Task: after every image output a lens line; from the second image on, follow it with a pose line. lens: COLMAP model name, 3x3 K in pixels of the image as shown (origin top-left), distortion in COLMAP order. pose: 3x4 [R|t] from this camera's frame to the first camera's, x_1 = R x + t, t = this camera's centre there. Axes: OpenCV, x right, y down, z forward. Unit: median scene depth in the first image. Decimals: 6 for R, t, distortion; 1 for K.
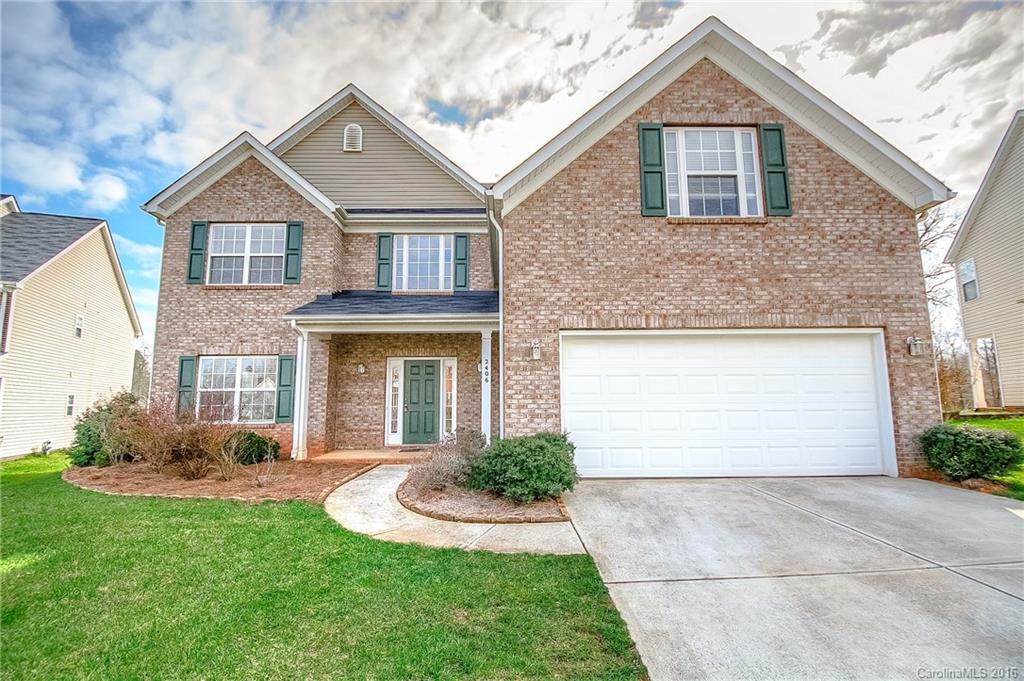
lens RADIAL K [[450.6, 0, 516.8], [0, 450.6, 343.9], [0, 0, 1]] dist [-0.001539, -0.000462]
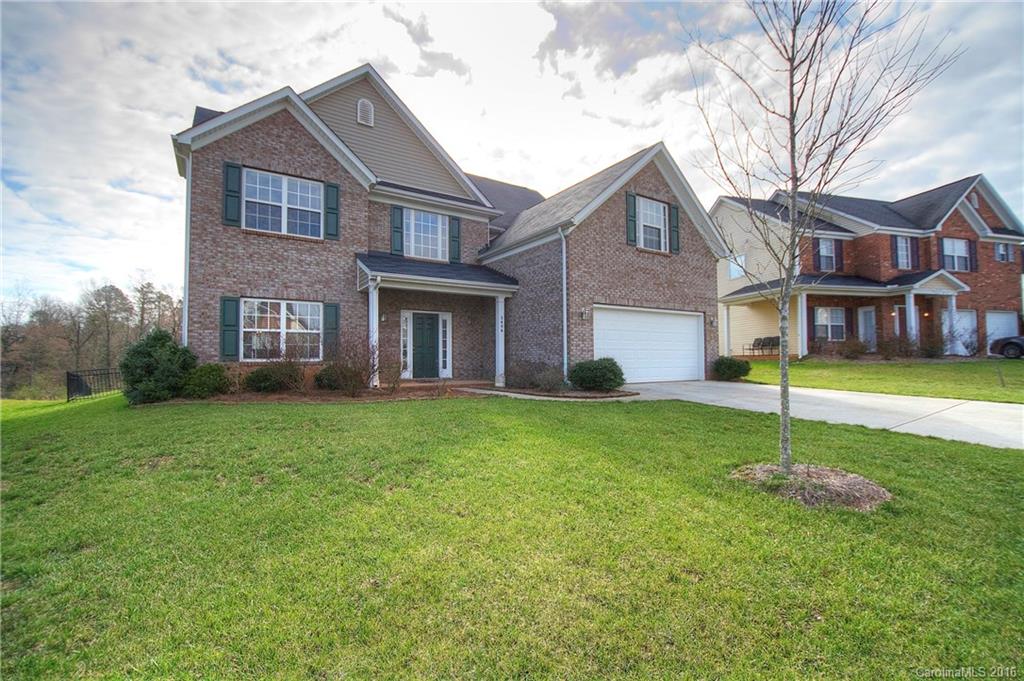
lens RADIAL K [[450.6, 0, 516.8], [0, 450.6, 343.9], [0, 0, 1]] dist [-0.001539, -0.000462]
pose [[0.843270, 0.022822, 0.537005, -0.710145], [-0.069749, 0.995297, 0.067228, 0.019142], [-0.532945, -0.094147, 0.840896, -0.227329]]
